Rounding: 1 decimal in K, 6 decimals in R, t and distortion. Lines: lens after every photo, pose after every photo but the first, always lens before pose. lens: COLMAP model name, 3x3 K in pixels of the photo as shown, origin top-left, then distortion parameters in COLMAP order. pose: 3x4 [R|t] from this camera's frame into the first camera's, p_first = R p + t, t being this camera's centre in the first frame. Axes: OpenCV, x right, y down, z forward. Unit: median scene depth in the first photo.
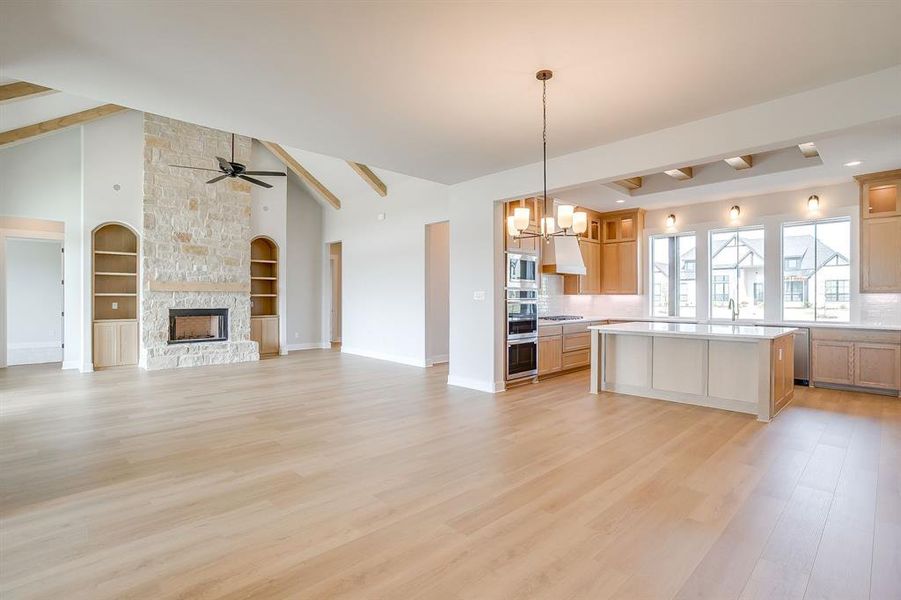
lens RADIAL K [[444.8, 0, 452.0], [0, 444.8, 293.1], [0, 0, 1]] dist [-0.028232, 0.000461]
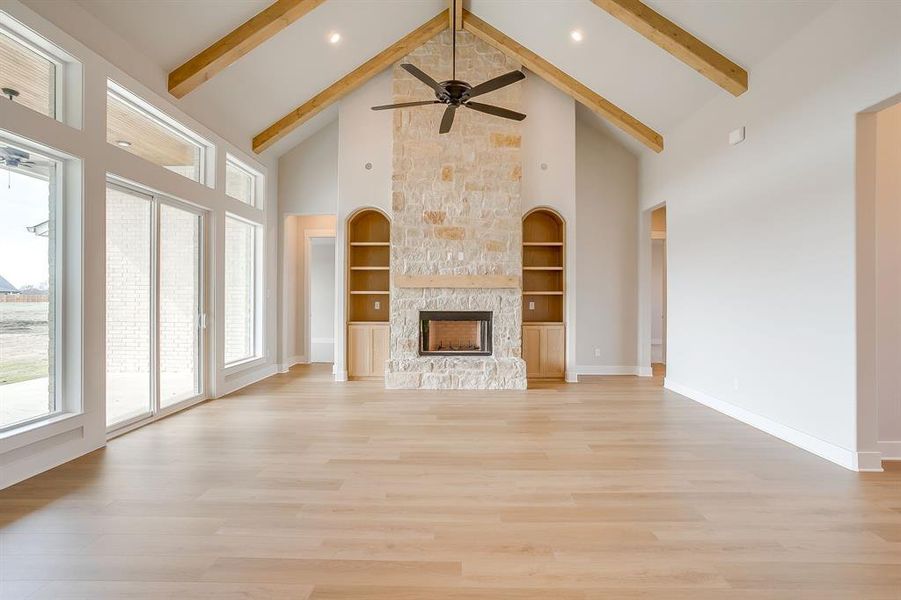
lens RADIAL K [[444.8, 0, 452.0], [0, 444.8, 293.1], [0, 0, 1]] dist [-0.028232, 0.000461]
pose [[0.711918, -0.005530, -0.702241, -0.045080], [0.005784, 0.999981, -0.002011, 0.006517], [0.702239, -0.002630, 0.711936, 0.459739]]
